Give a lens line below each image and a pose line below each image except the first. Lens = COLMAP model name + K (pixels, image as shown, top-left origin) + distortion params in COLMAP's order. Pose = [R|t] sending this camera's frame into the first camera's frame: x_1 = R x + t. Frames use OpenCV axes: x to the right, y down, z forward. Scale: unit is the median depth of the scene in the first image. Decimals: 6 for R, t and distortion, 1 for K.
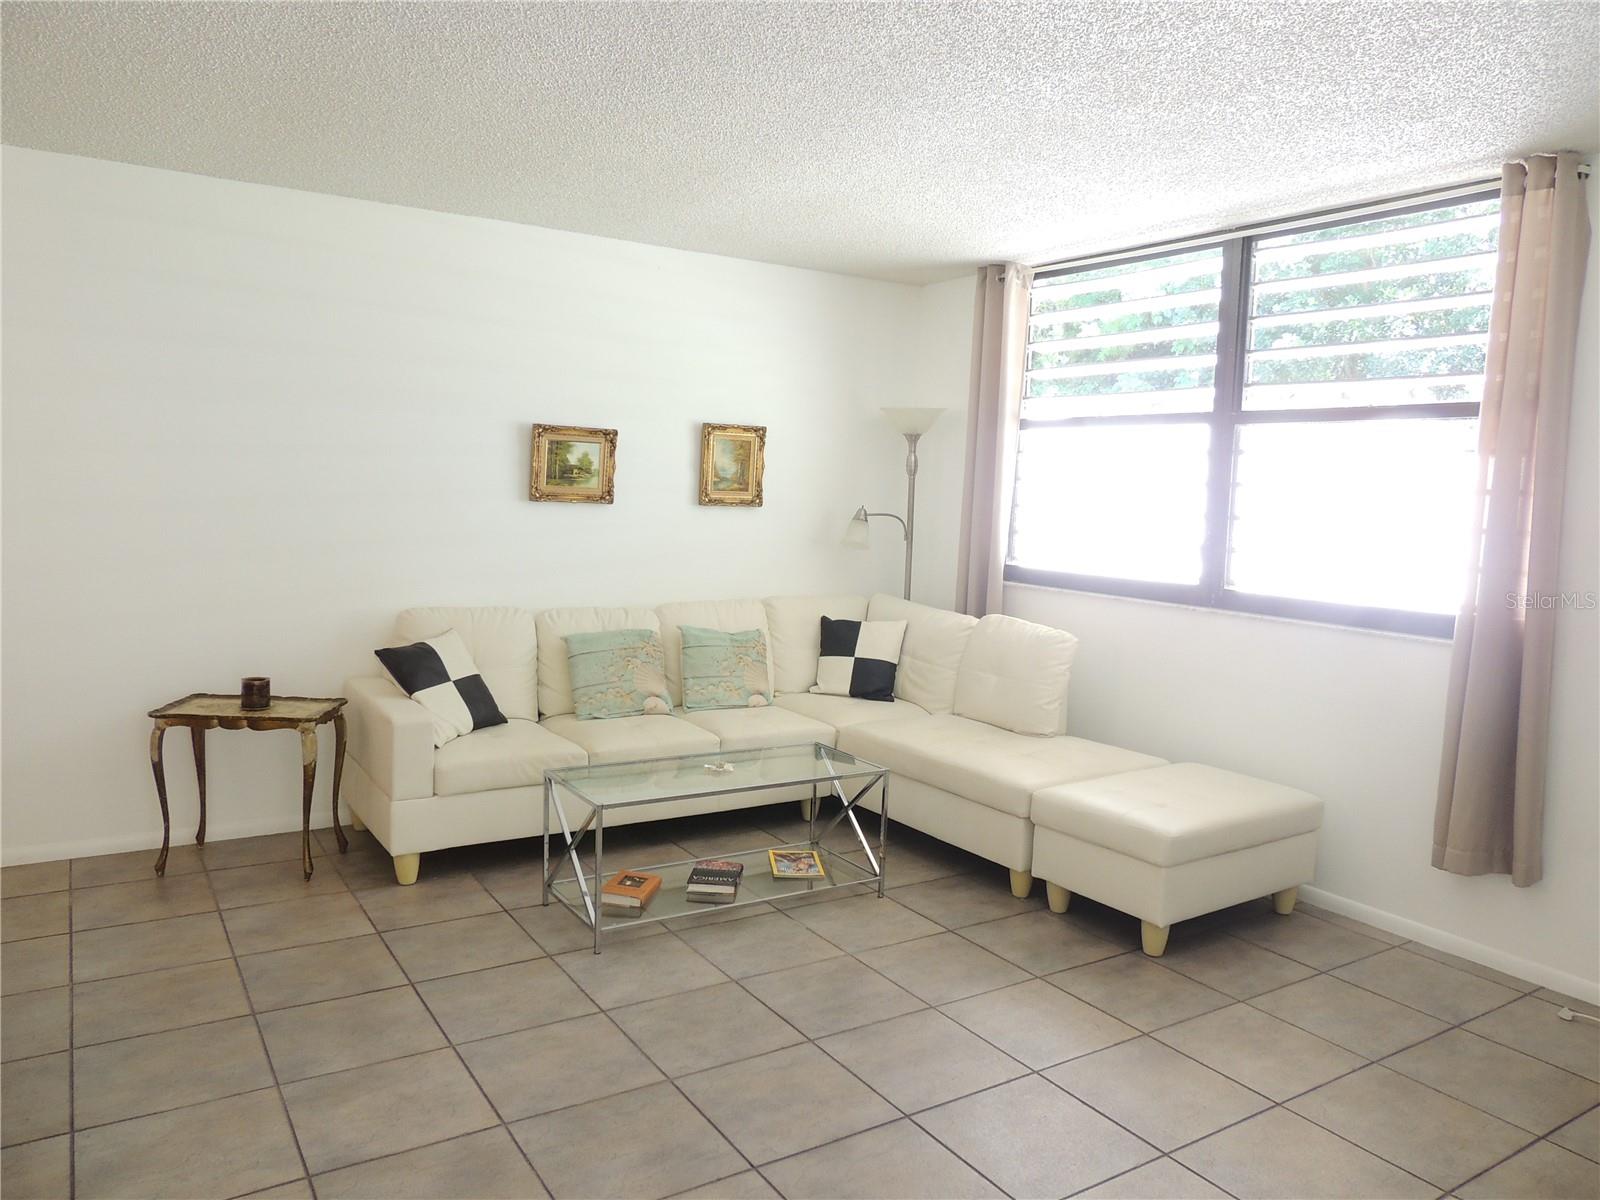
lens RADIAL K [[1140.4, 0, 807.0], [0, 1140.4, 597.2], [0, 0, 1]] dist [-0.014743, -0.002937]
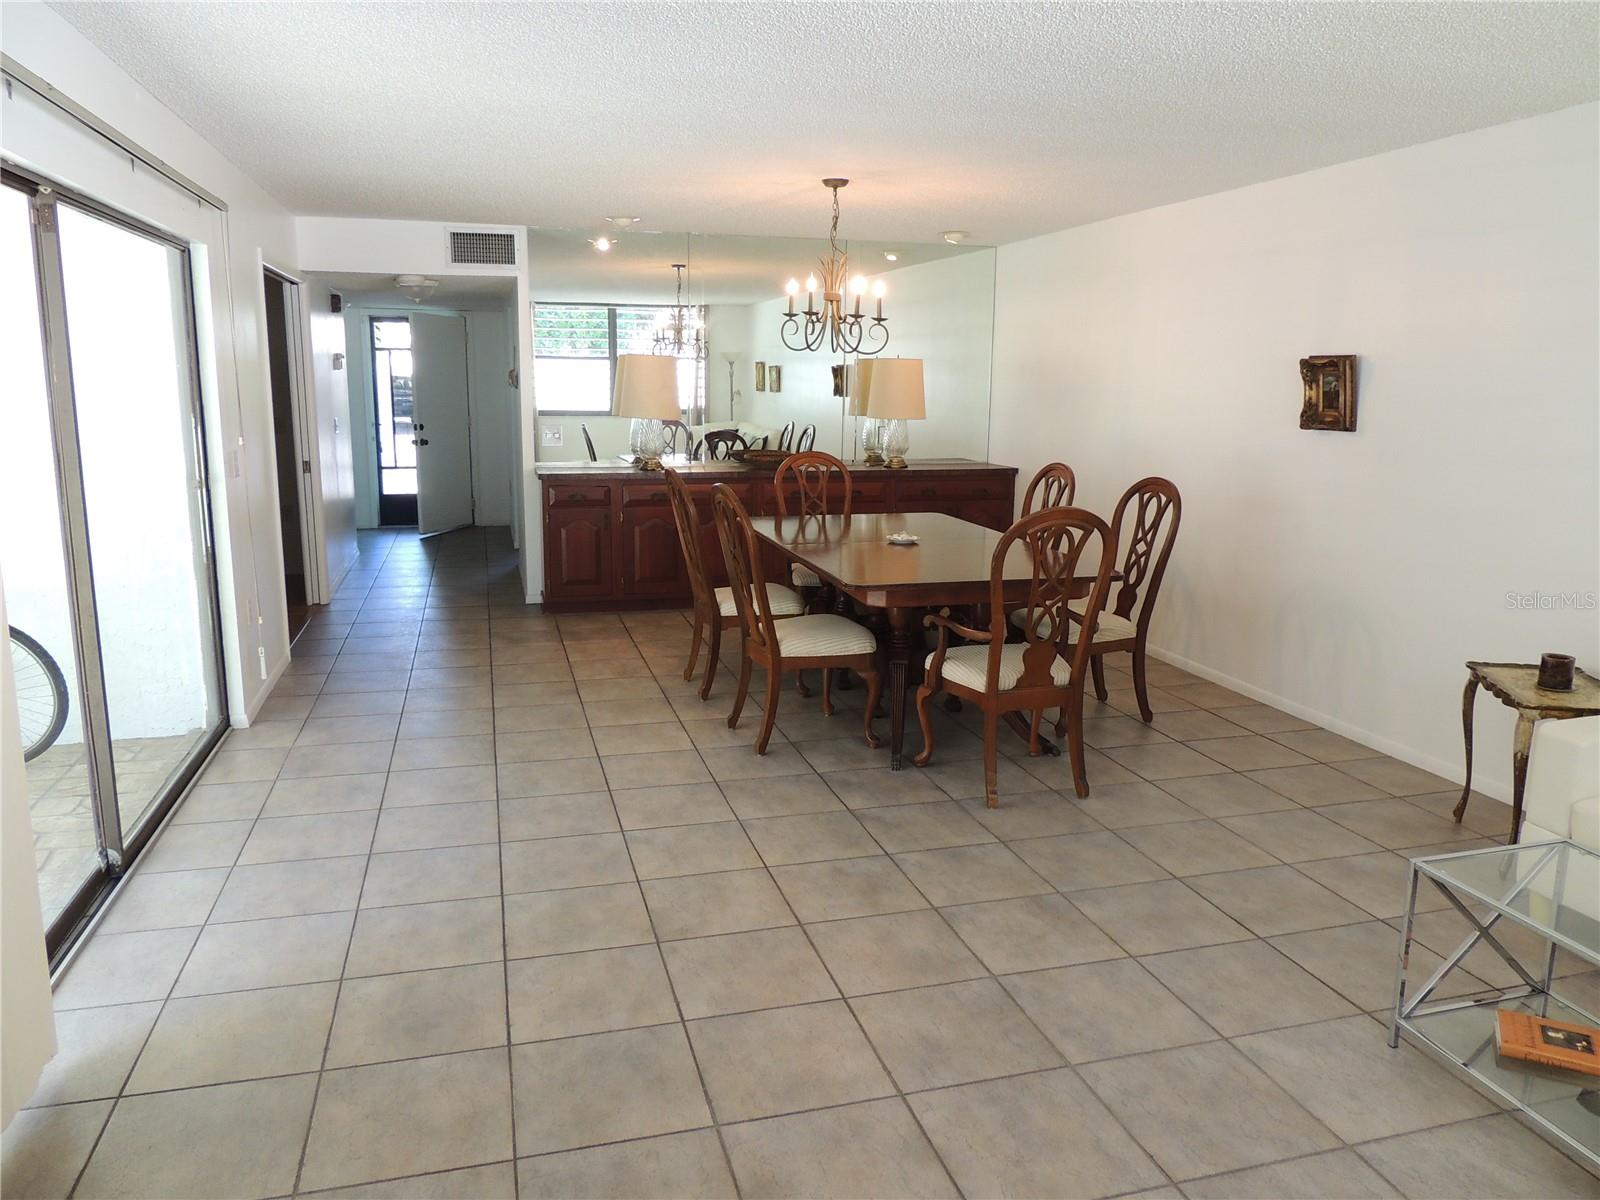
lens RADIAL K [[1140.4, 0, 804.9], [0, 1140.4, 602.1], [0, 0, 1]] dist [-0.014743, -0.002937]
pose [[-0.296396, 0.139222, -0.944863, 0.710431], [-0.112173, 0.977396, 0.179203, -0.085079], [0.948455, 0.159104, -0.274079, 0.903640]]
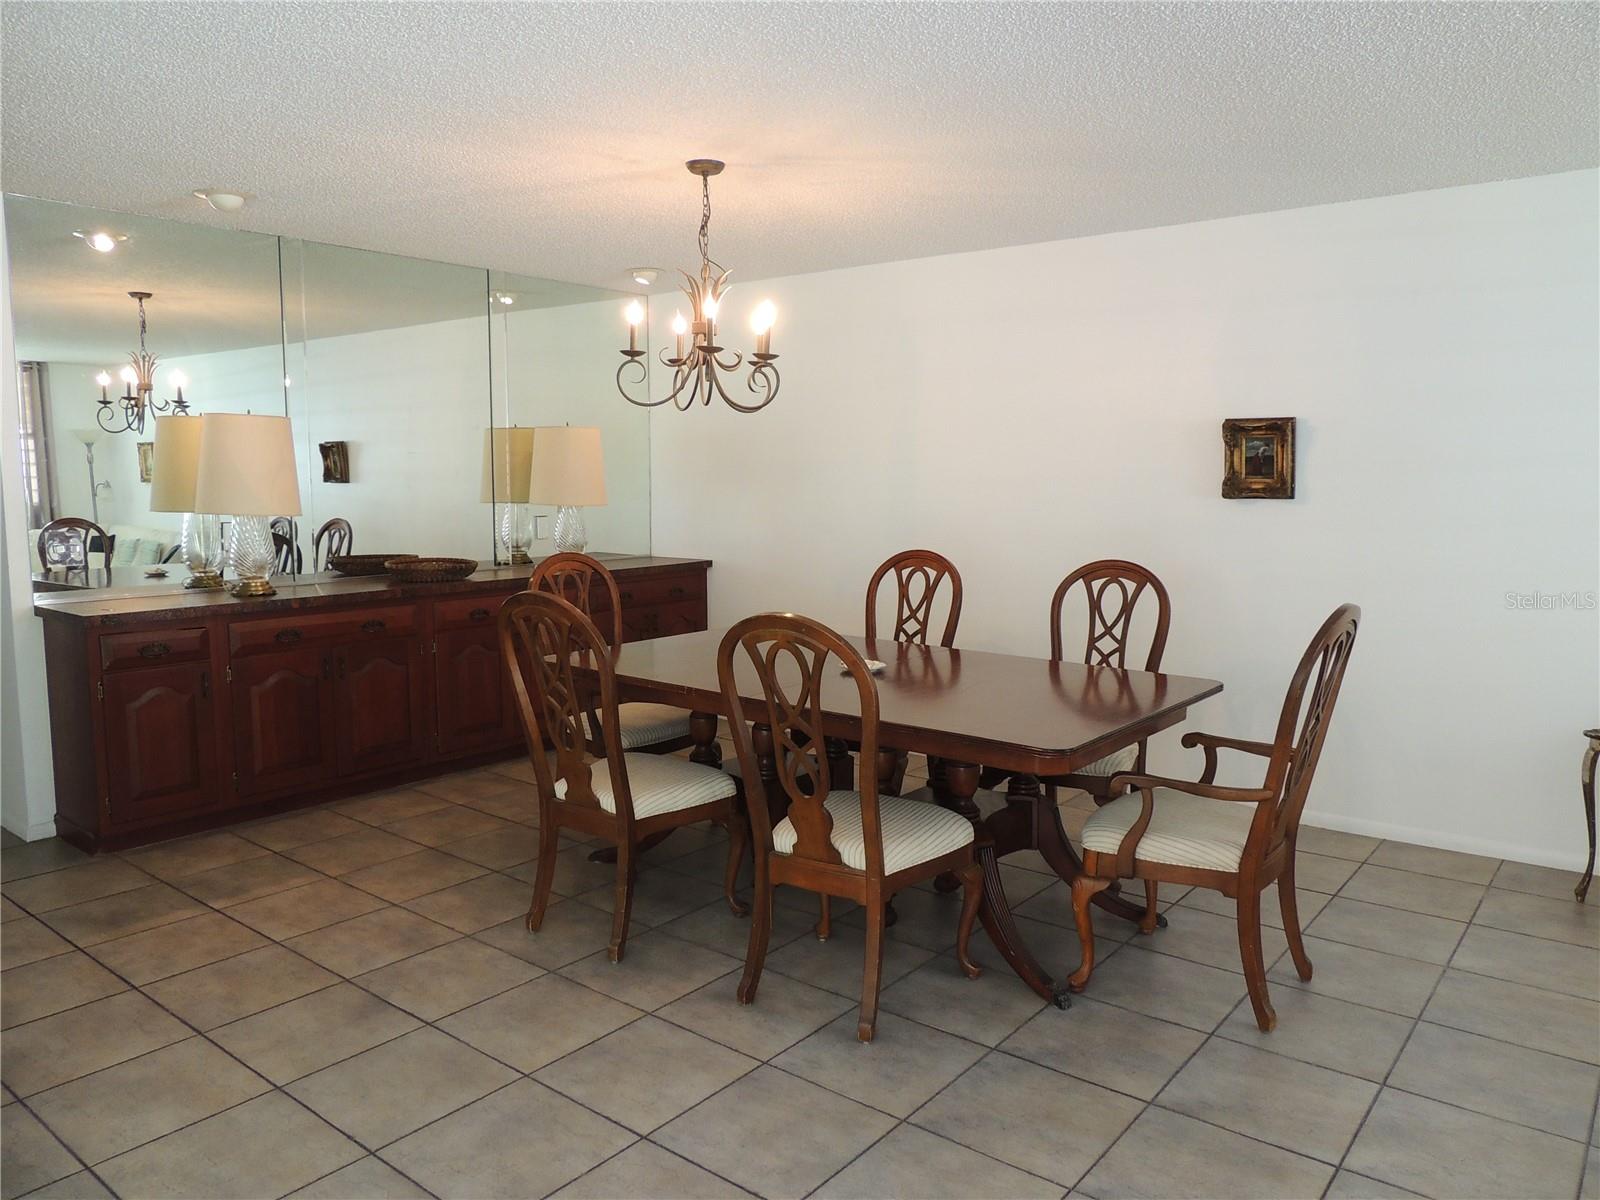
lens RADIAL K [[1140.4, 0, 806.2], [0, 1140.4, 590.7], [0, 0, 1]] dist [-0.014743, -0.002937]
pose [[0.319950, 0.056332, -0.945758, 0.148721], [-0.075688, 0.996560, 0.033753, -0.000039], [0.944406, 0.060784, 0.323113, 0.067390]]
